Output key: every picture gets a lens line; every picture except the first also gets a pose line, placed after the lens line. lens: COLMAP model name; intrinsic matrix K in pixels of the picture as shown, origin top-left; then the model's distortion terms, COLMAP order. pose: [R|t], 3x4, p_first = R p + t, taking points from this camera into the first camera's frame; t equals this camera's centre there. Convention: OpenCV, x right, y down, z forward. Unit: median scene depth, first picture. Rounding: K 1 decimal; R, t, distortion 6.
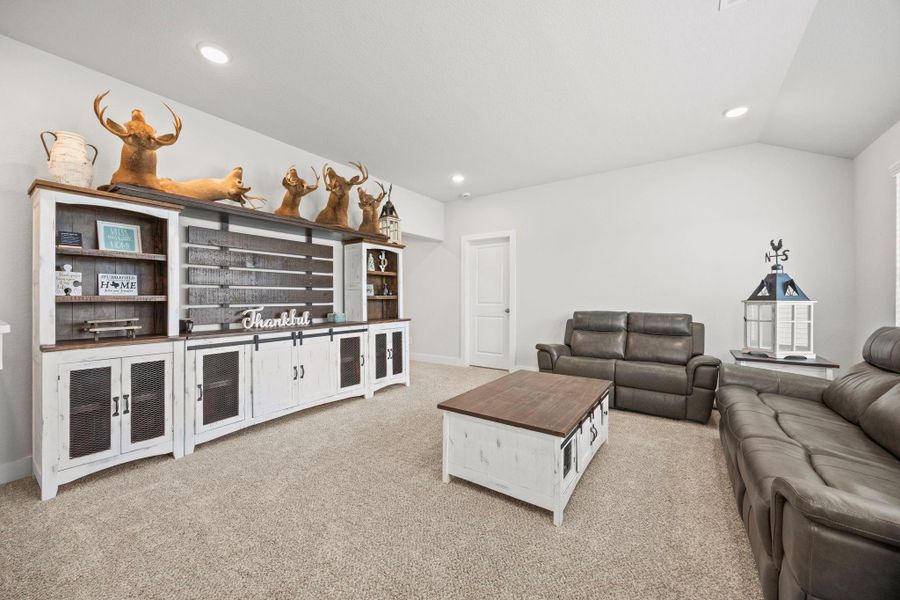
lens RADIAL K [[337.6, 0, 452.8], [0, 337.6, 301.0], [0, 0, 1]] dist [-0.008903, 0.000416]
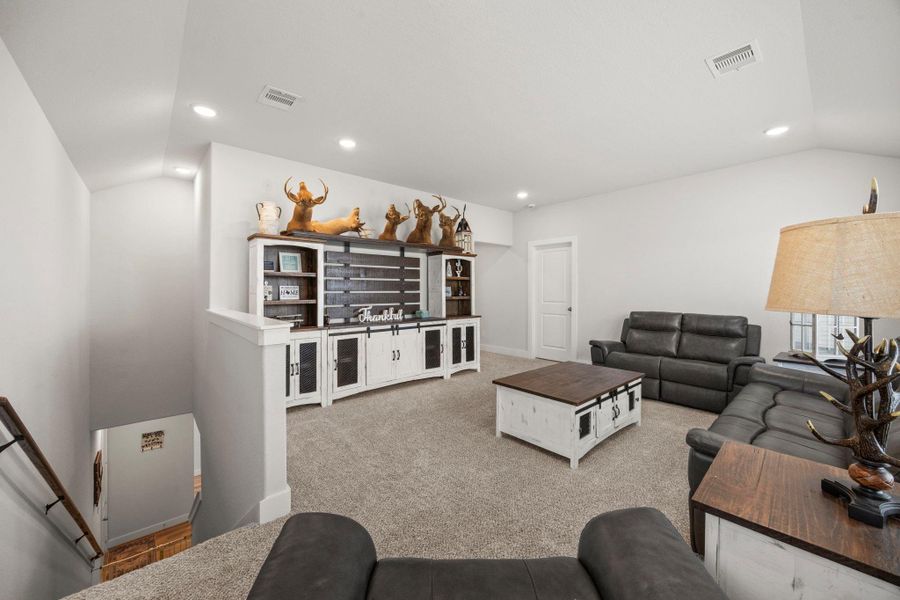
lens RADIAL K [[337.6, 0, 449.1], [0, 337.6, 293.7], [0, 0, 1]] dist [-0.008903, 0.000416]
pose [[0.969659, 0.000806, -0.244460, 0.084227], [-0.000981, 0.999999, -0.000594, -0.036195], [0.244460, 0.000816, 0.969659, -0.277102]]
